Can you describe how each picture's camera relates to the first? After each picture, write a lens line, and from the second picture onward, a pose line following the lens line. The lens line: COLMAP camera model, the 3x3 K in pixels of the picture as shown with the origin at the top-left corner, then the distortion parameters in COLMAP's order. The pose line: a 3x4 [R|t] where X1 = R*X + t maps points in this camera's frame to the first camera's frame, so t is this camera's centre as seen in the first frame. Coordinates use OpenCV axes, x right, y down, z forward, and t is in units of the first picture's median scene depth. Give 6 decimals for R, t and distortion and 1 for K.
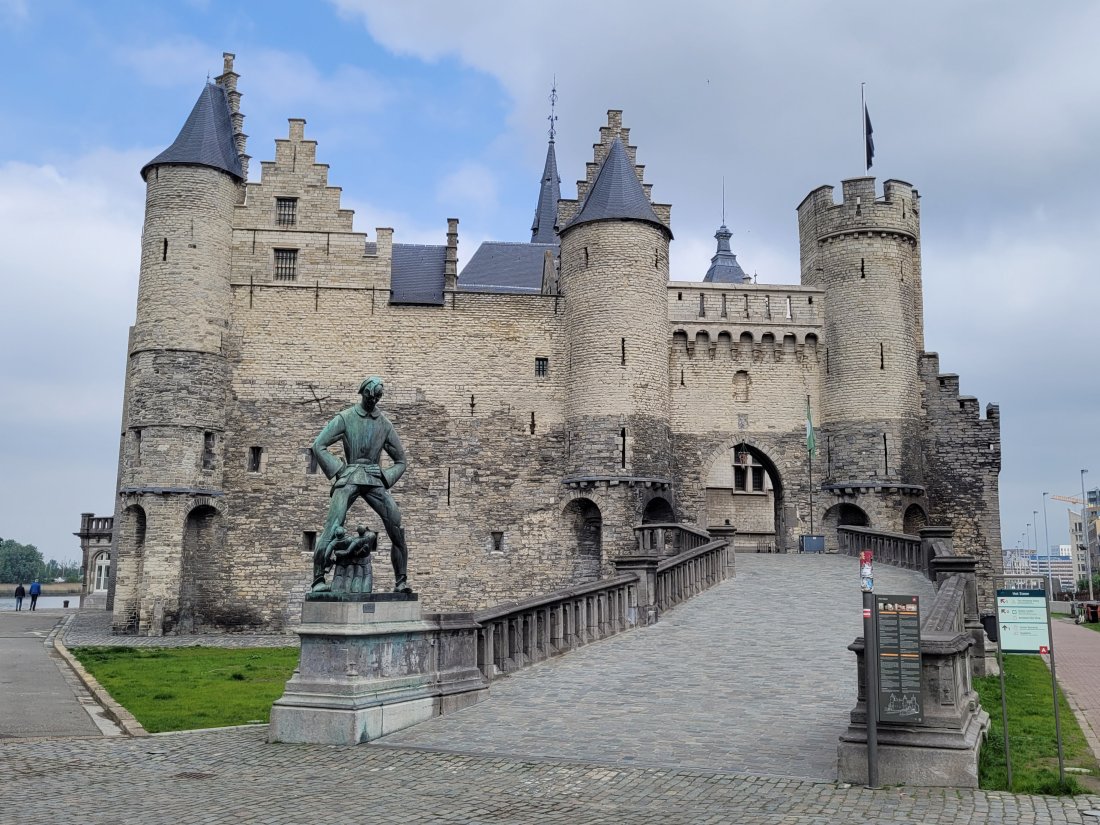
lens RADIAL K [[988.8, 0, 550.0], [0, 988.8, 412.5], [0, 0, 1]] dist [0.040759, 0.013052]
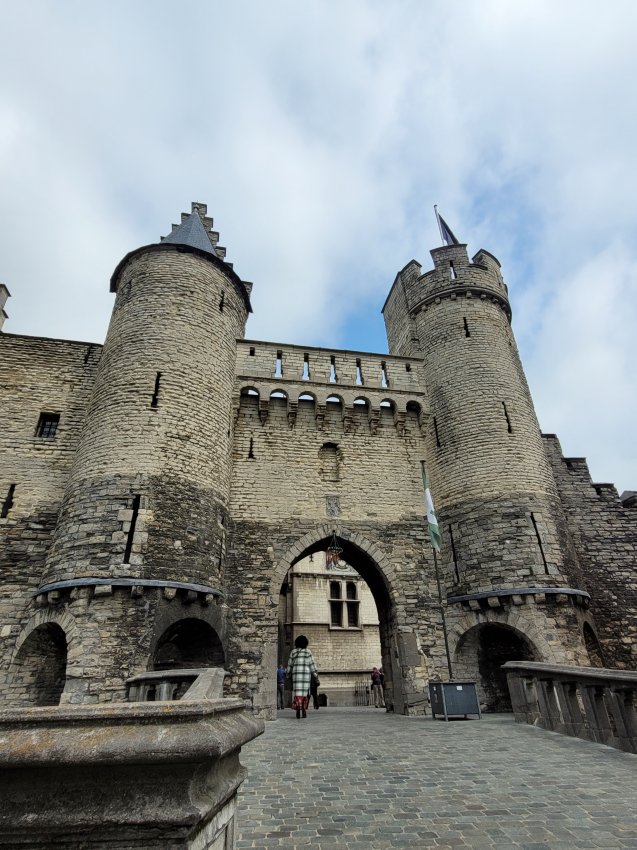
lens RADIAL K [[485.1, 0, 318.5], [0, 485.1, 425.0], [0, 0, 1]] dist [0.011901, 0.000284]
pose [[0.988910, 0.036990, 0.143837, 0.131362], [0.013586, 0.941896, -0.335628, 0.072005], [-0.147894, 0.333860, 0.930948, 0.652958]]
